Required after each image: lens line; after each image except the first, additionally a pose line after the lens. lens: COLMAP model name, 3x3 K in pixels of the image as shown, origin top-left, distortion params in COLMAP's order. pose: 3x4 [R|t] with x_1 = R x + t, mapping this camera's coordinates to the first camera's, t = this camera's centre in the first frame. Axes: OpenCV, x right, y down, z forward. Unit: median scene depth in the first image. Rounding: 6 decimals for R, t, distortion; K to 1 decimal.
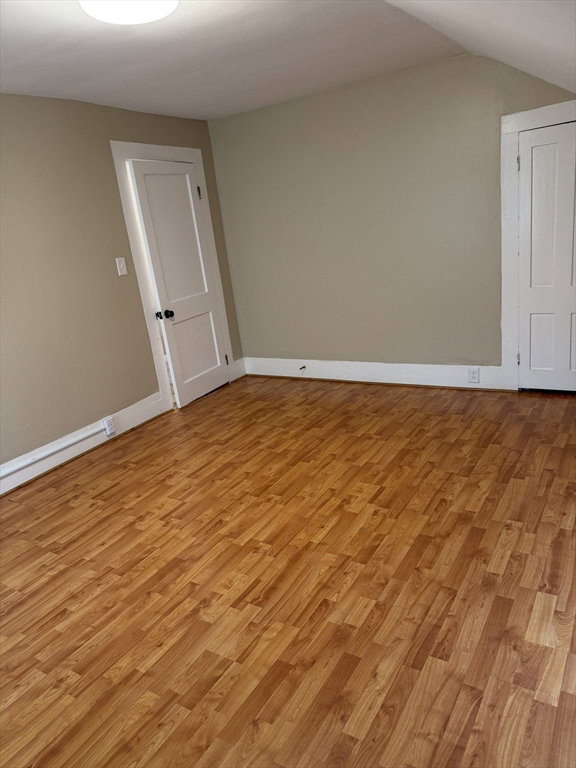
lens RADIAL K [[534.6, 0, 288.0], [0, 534.6, 384.0], [0, 0, 1]] dist [0.110464, -0.163836]
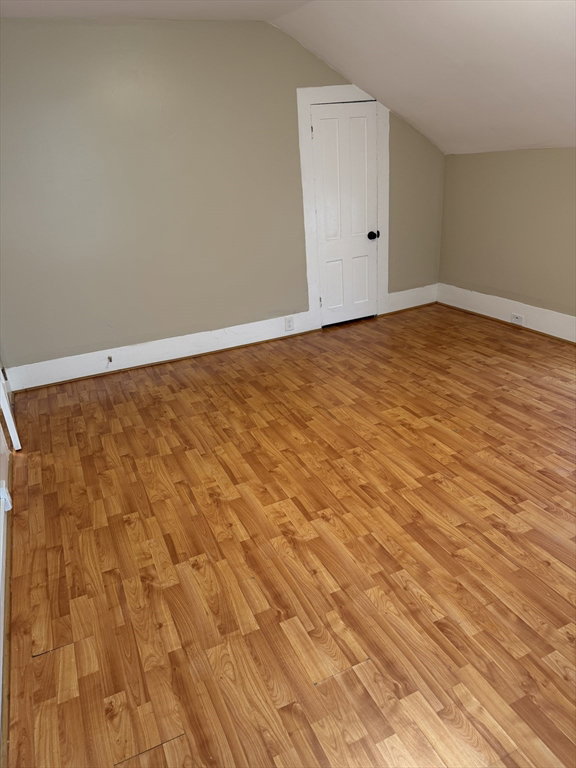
lens RADIAL K [[533.5, 0, 287.0], [0, 533.5, 383.4], [0, 0, 1]] dist [0.111279, -0.192806]
pose [[0.551212, -0.248056, 0.796639, -0.845537], [0.247175, 0.960473, 0.128045, -0.059043], [-0.796913, 0.126329, 0.590738, 0.523739]]
